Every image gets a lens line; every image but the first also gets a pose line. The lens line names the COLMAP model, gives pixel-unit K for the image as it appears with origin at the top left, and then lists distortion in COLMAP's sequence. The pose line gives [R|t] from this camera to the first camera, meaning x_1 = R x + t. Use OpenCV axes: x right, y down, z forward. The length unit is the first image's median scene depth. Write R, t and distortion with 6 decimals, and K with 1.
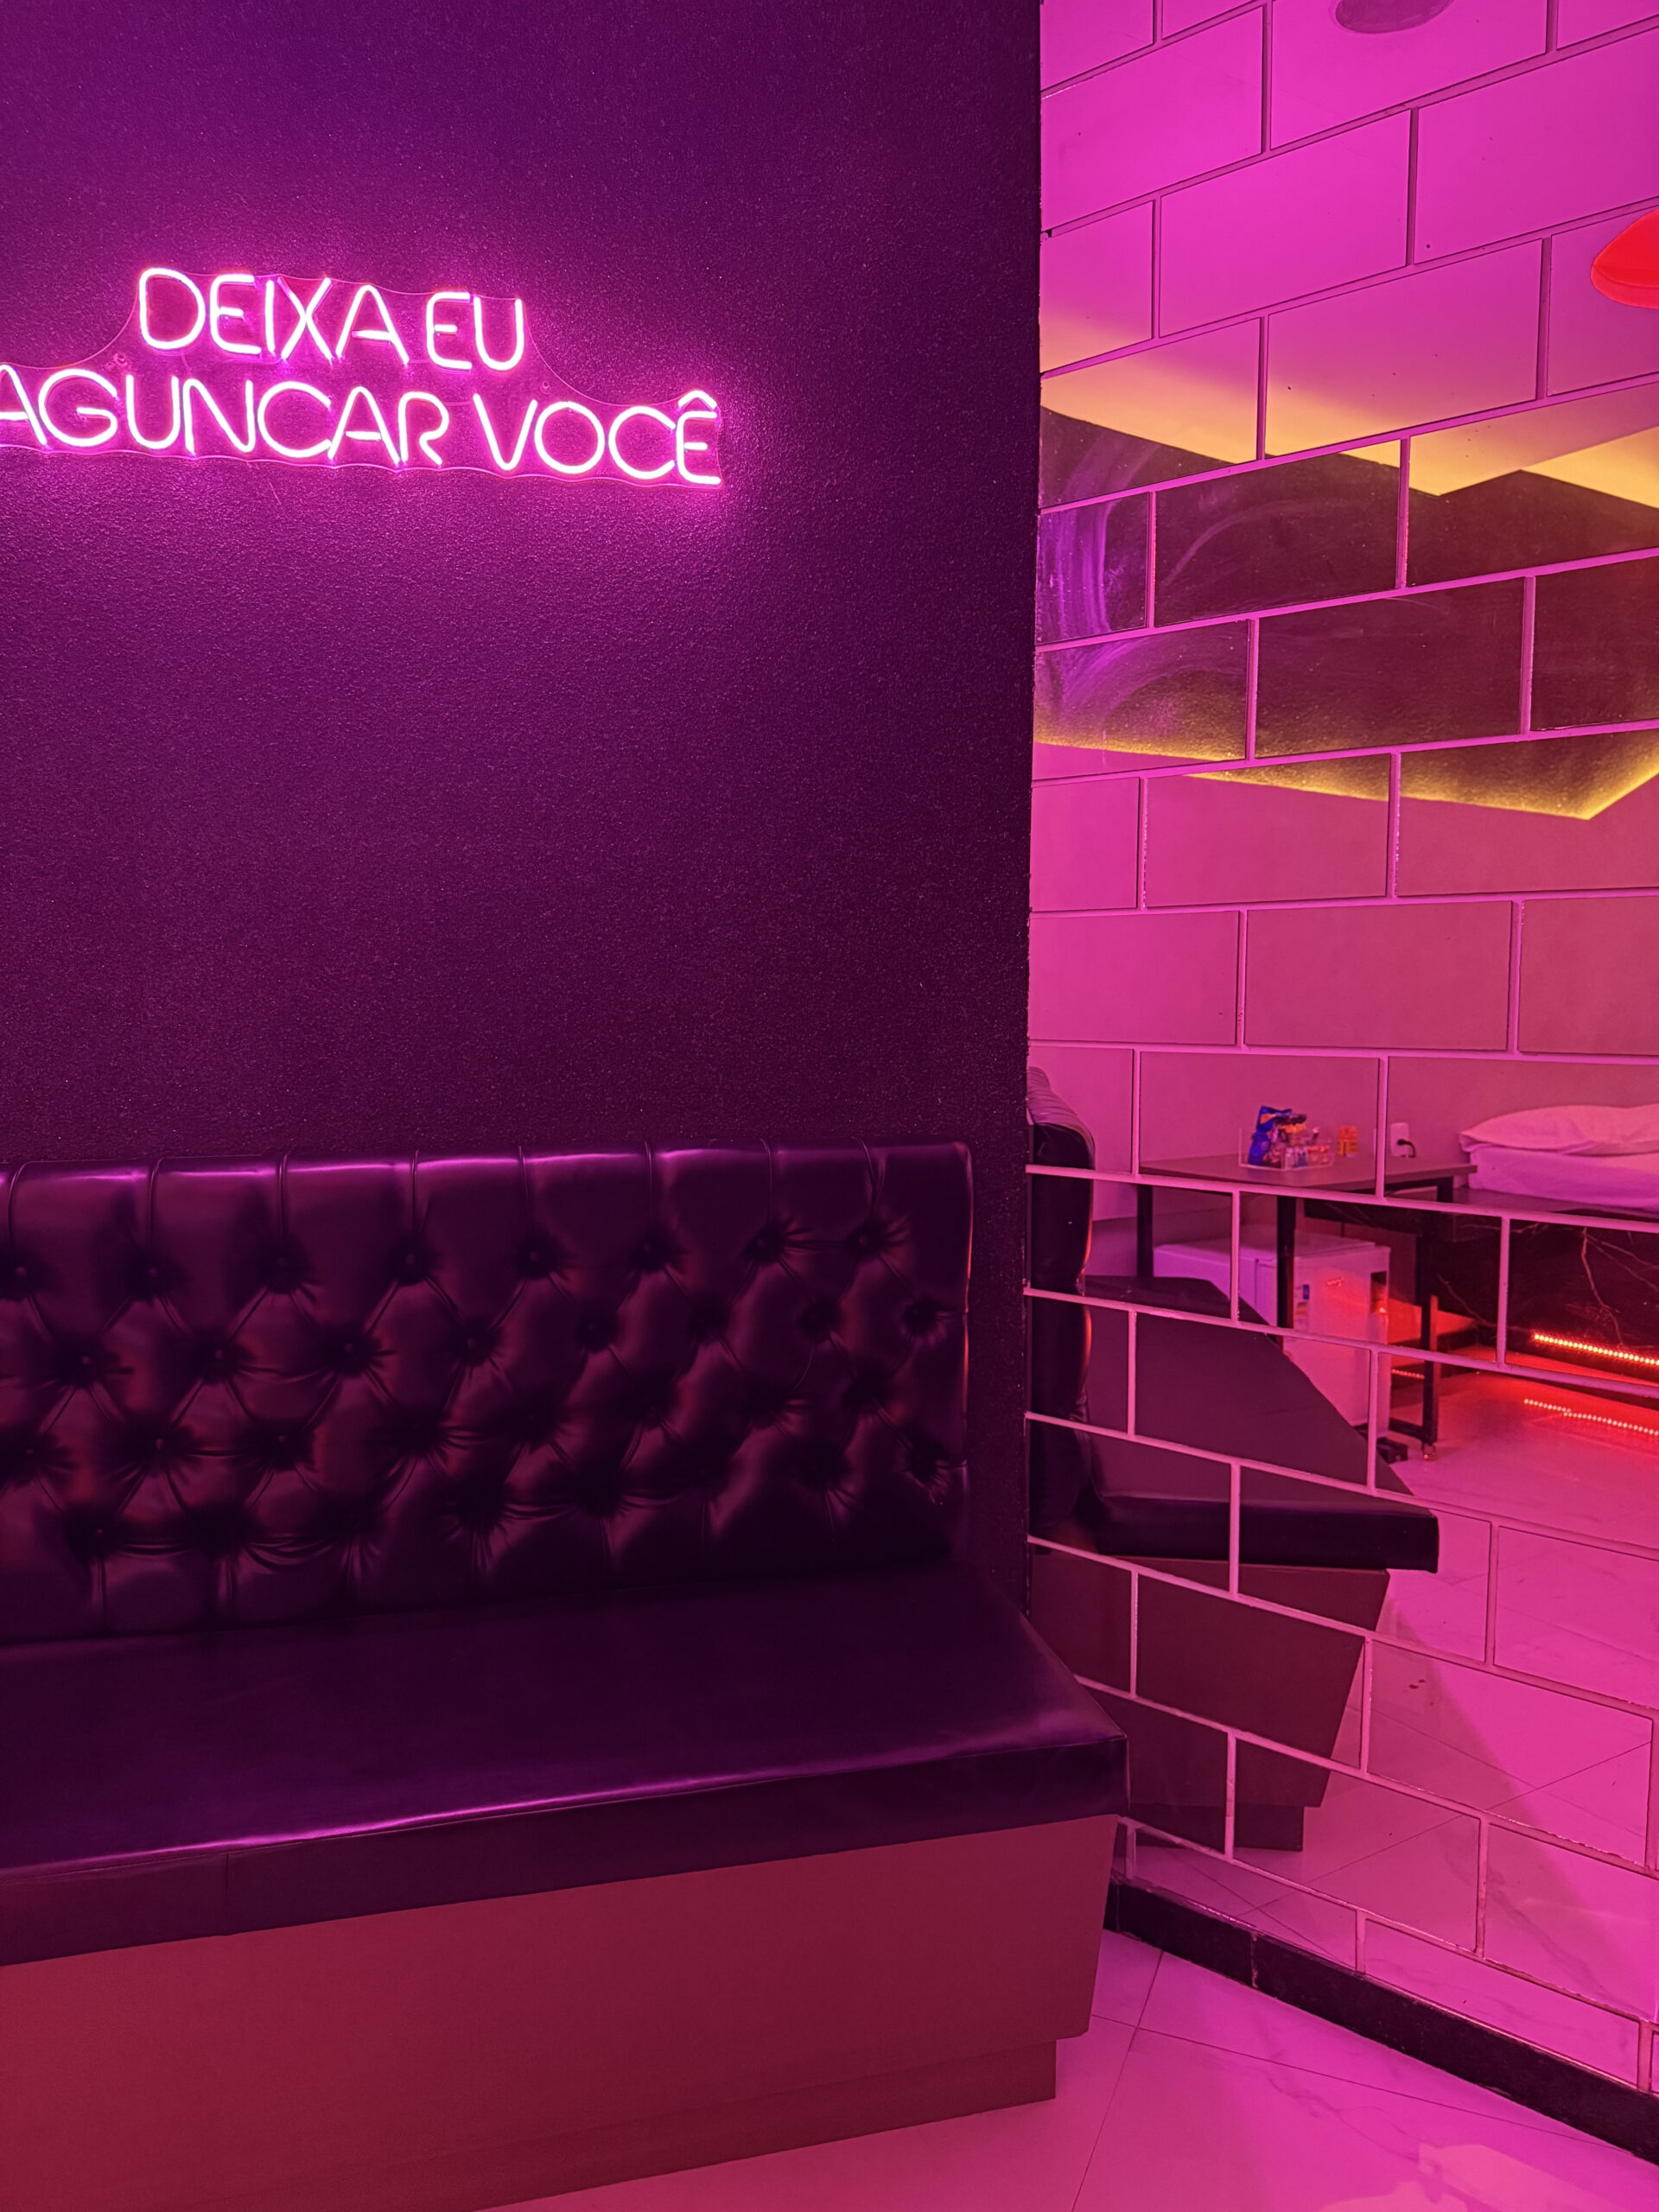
lens RADIAL K [[1536.6, 0, 835.7], [0, 1536.6, 1123.1], [0, 0, 1]] dist [0.063295, -0.092334]
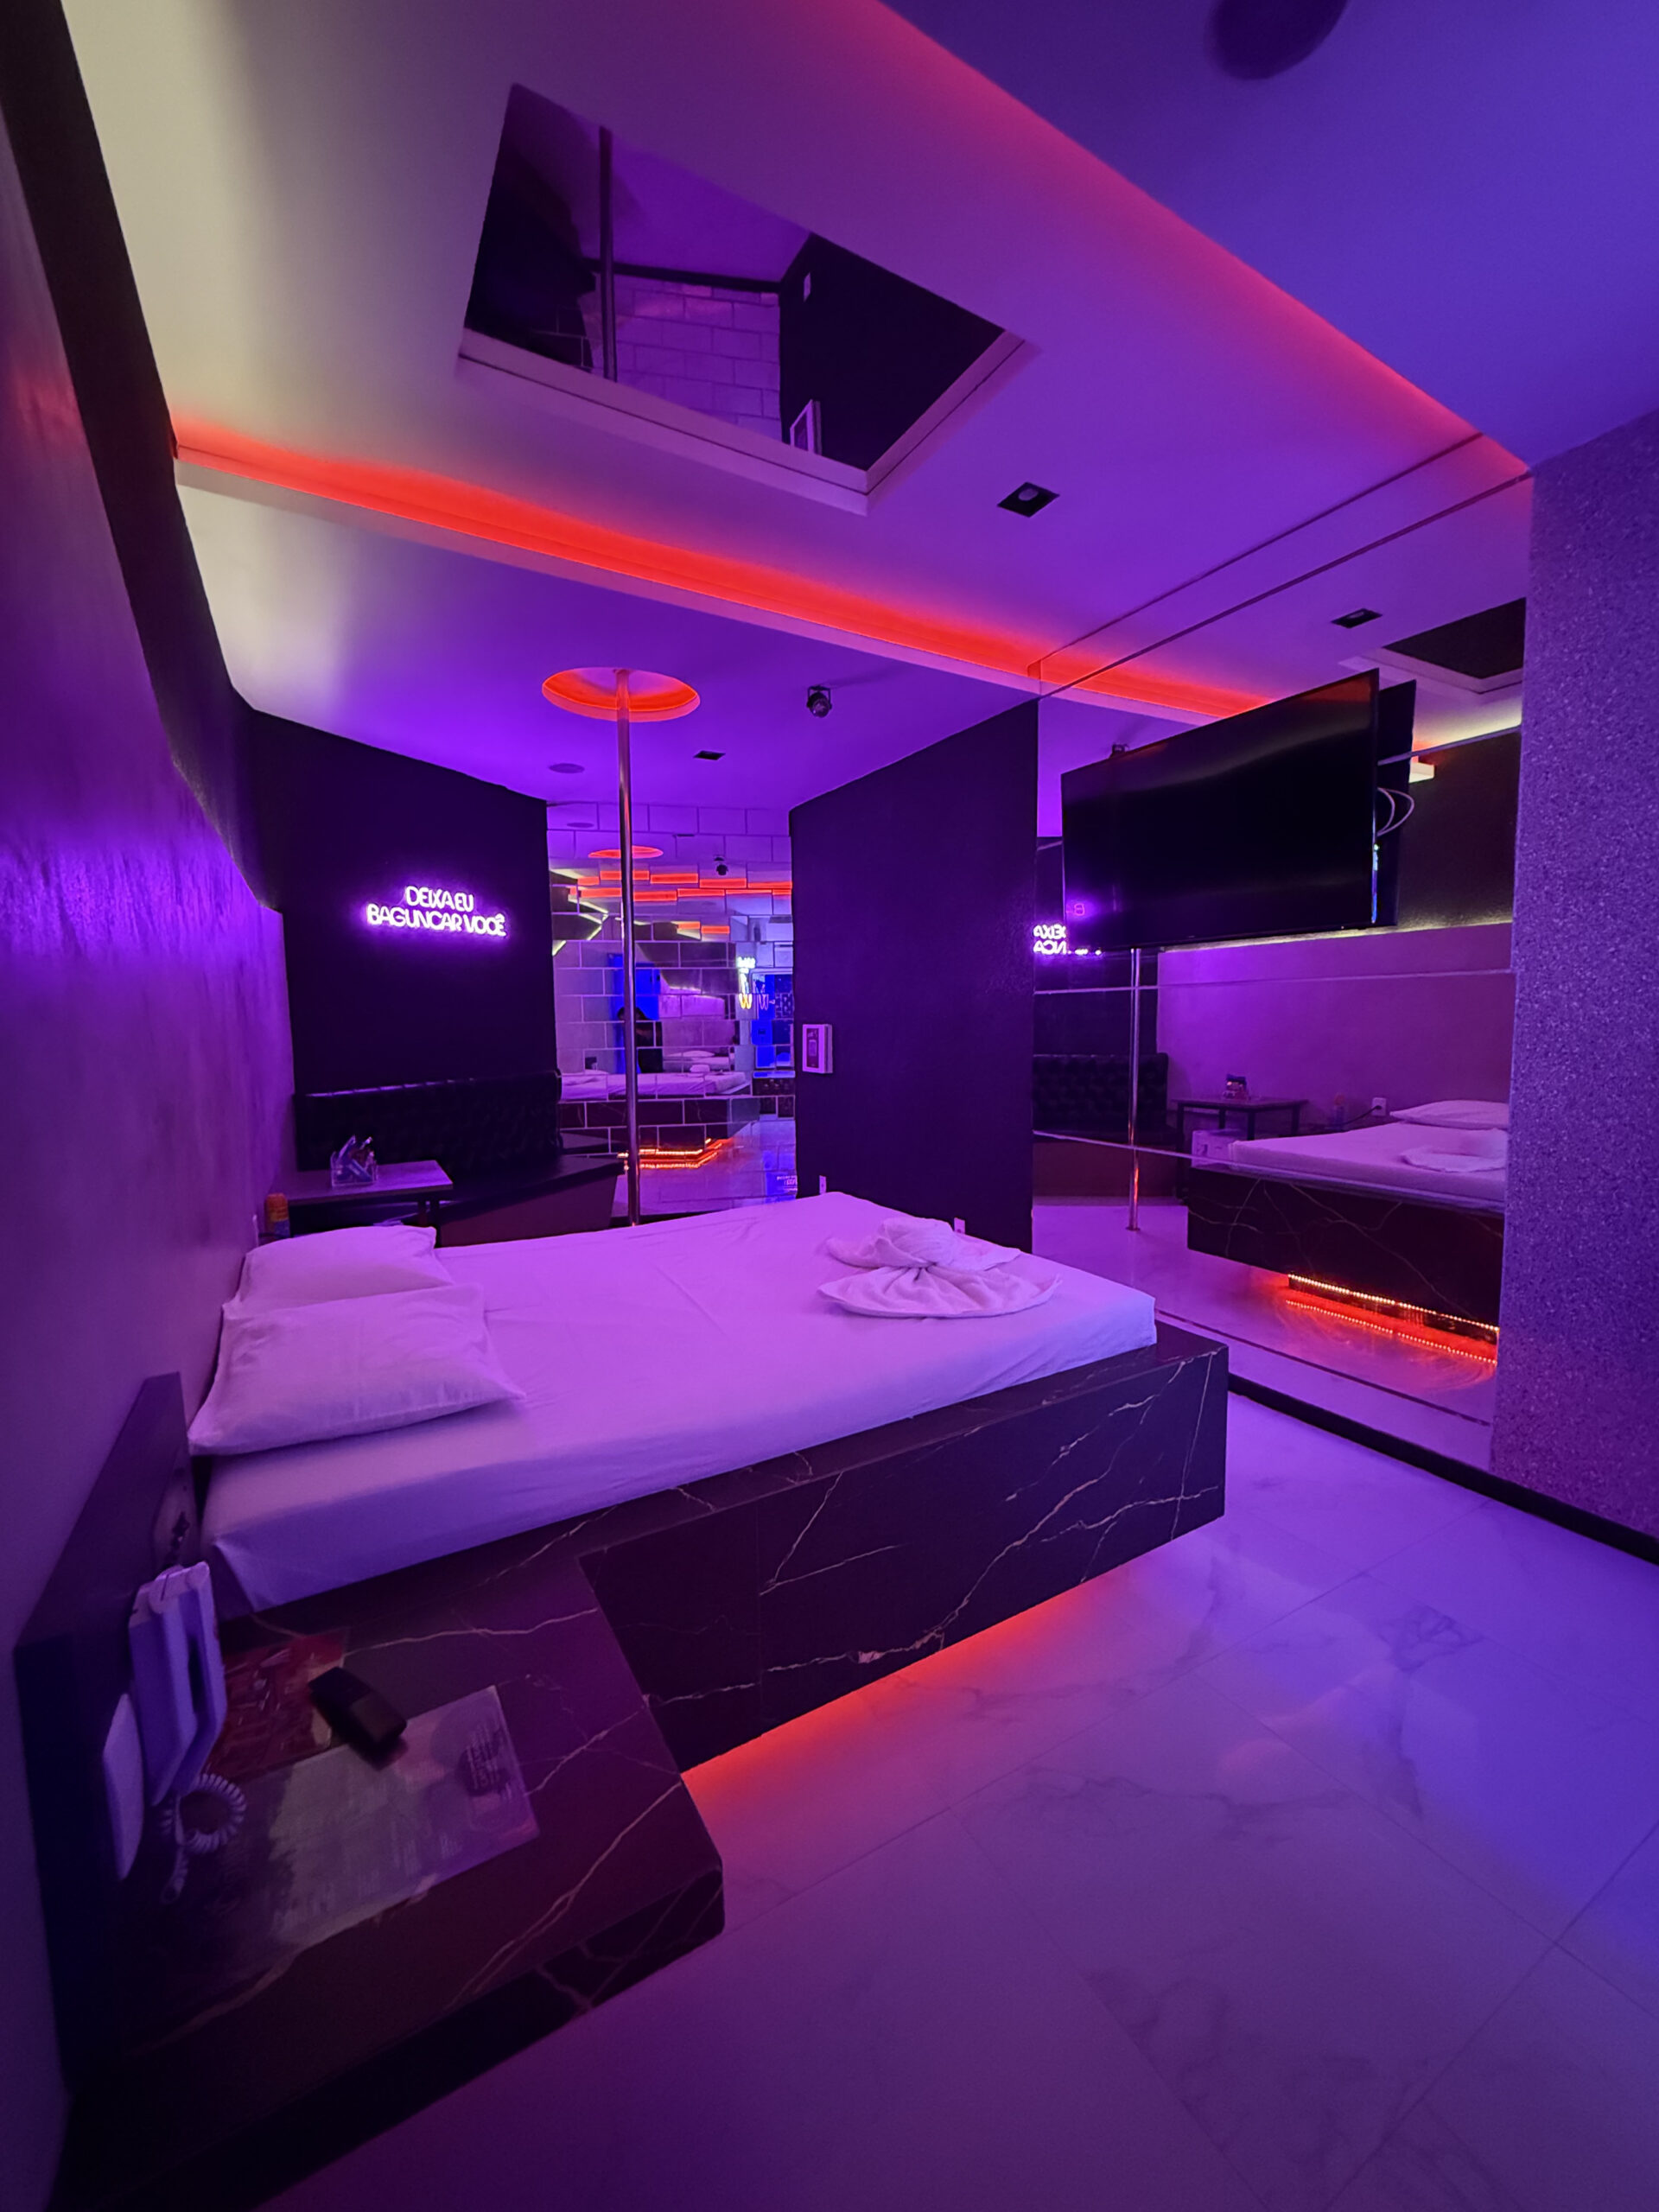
lens RADIAL K [[873.9, 0, 819.5], [0, 873.9, 1110.5], [0, 0, 1]] dist [-0.009881, 0.002207]
pose [[0.612066, -0.091417, 0.785505, -1.659145], [0.081404, 0.995303, 0.052404, 0.066799], [-0.786606, 0.031869, 0.616632, -1.418819]]
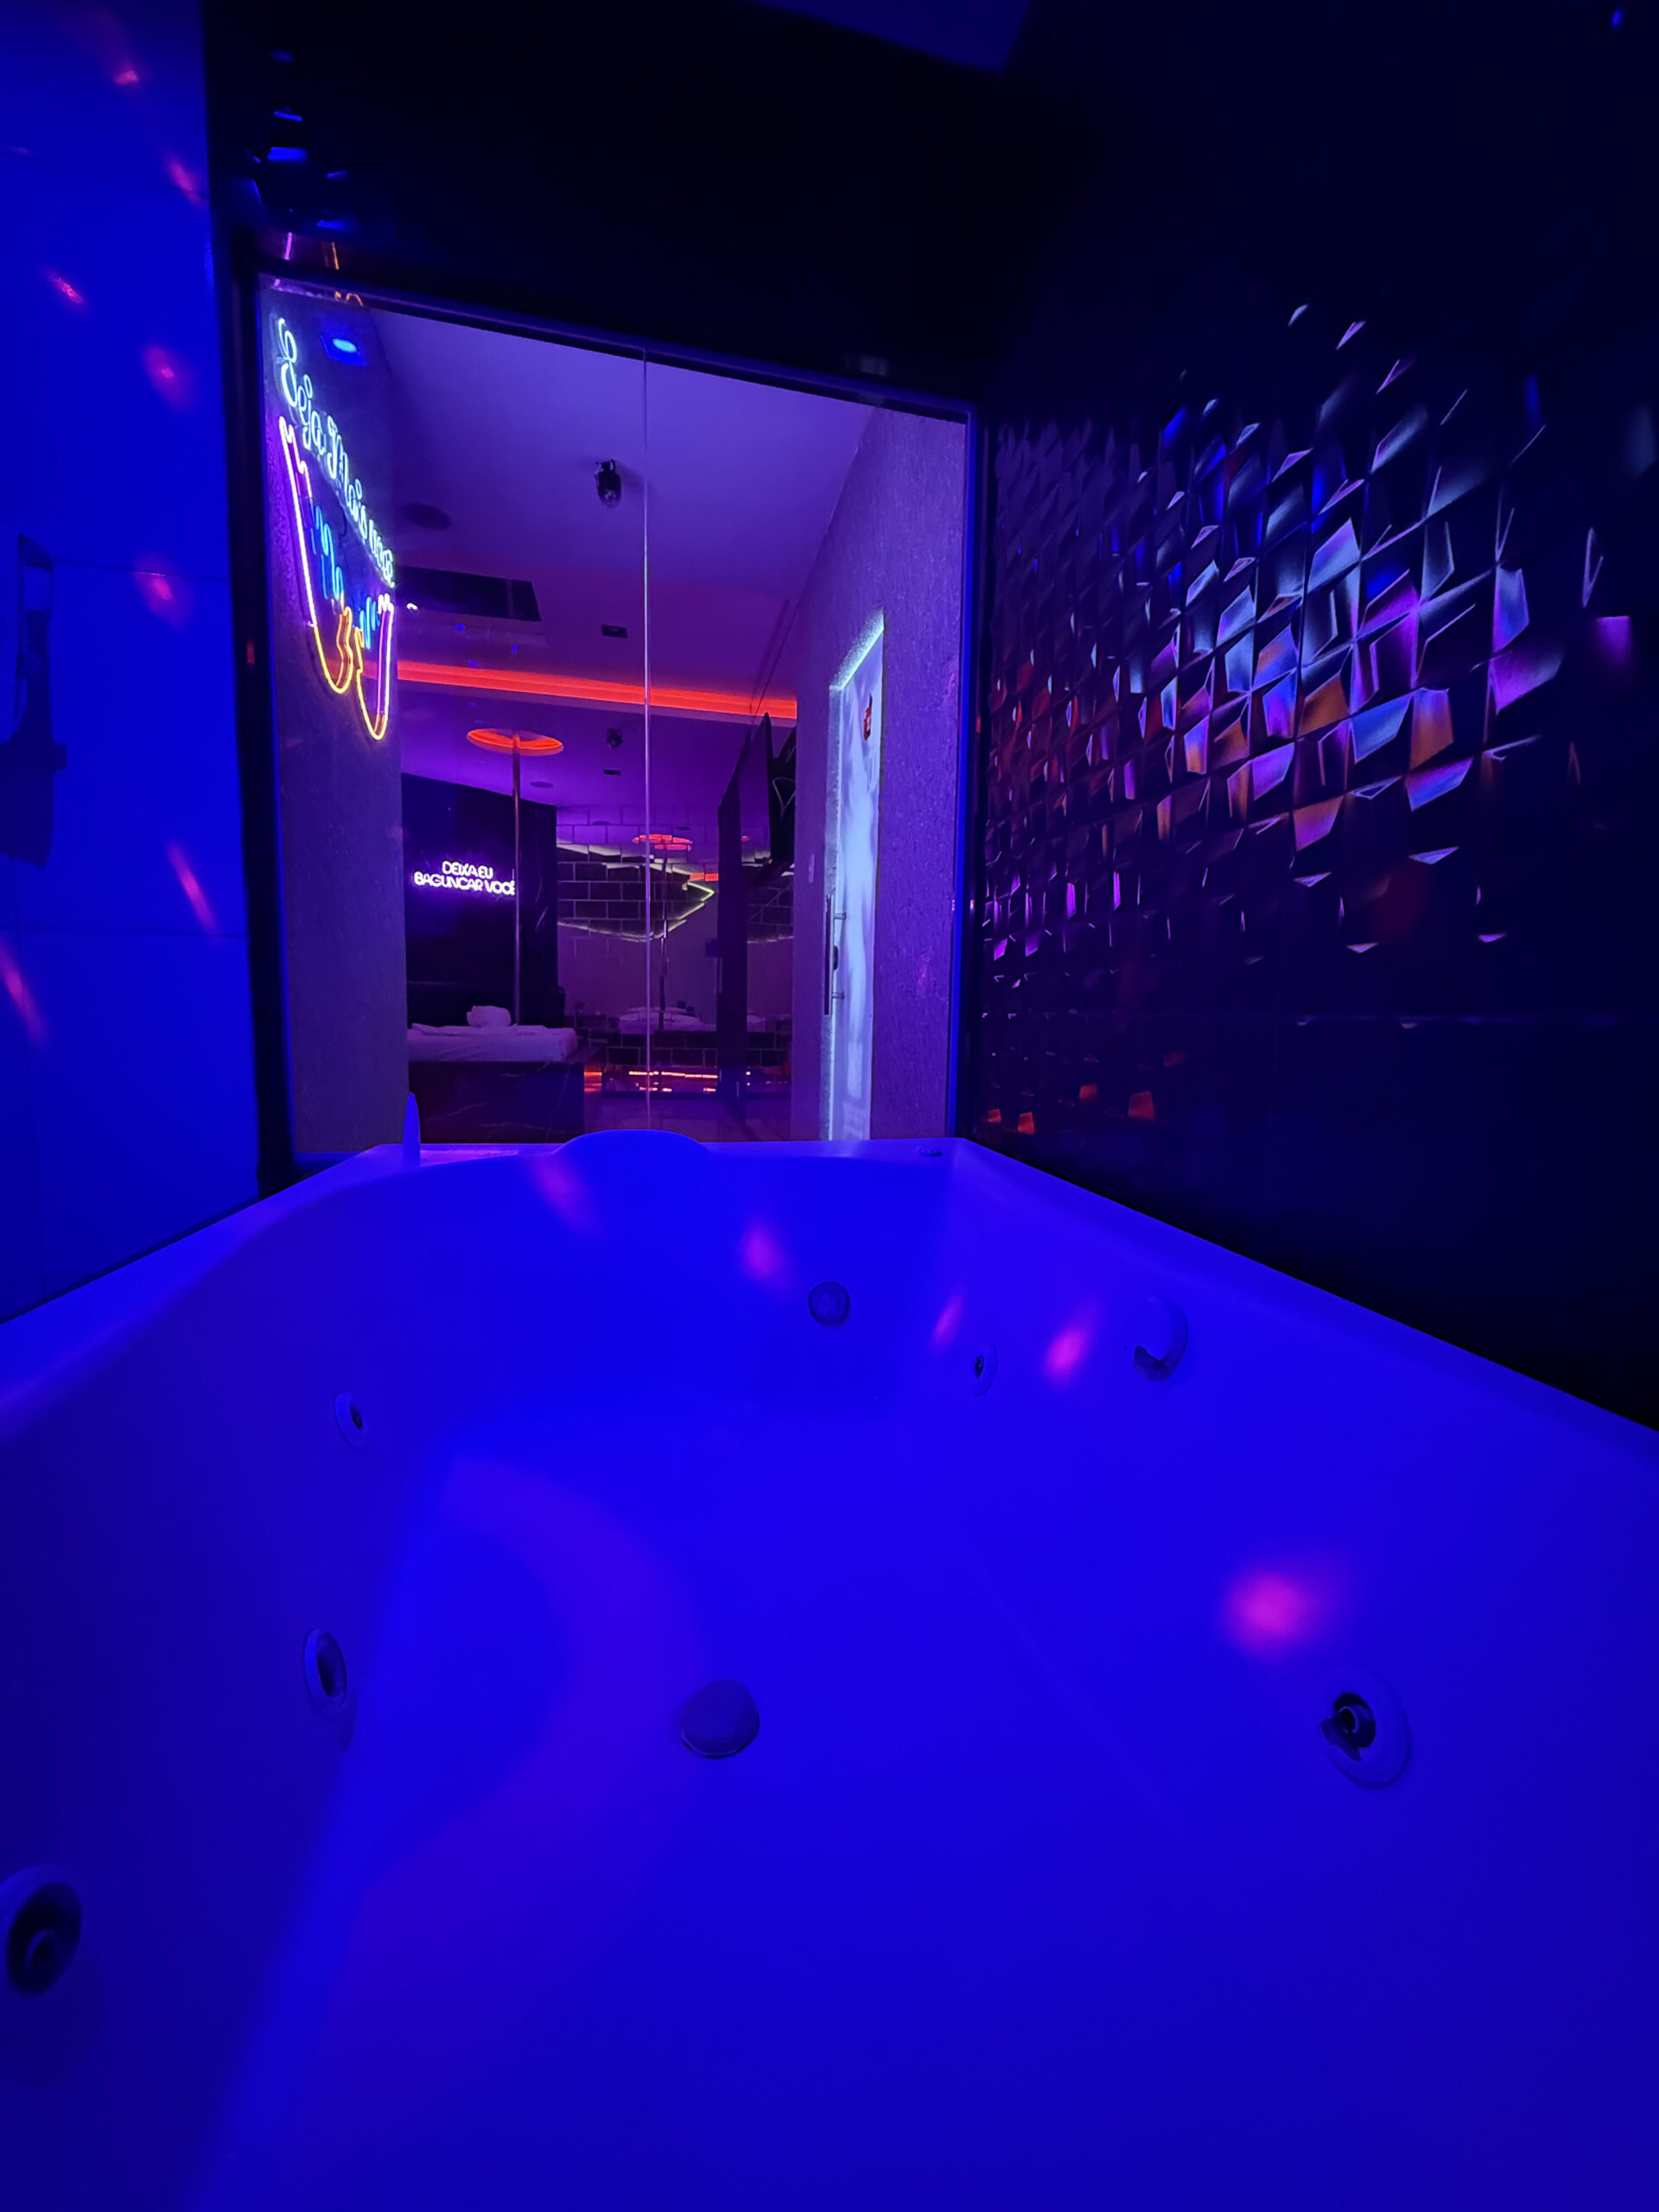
lens RADIAL K [[873.9, 0, 818.2], [0, 873.9, 1098.6], [0, 0, 1]] dist [-0.009881, 0.002207]
pose [[0.823706, -0.036401, 0.565847, -1.280469], [0.027258, 0.999326, 0.024608, 0.495101], [-0.566361, -0.004846, 0.824143, -3.237928]]
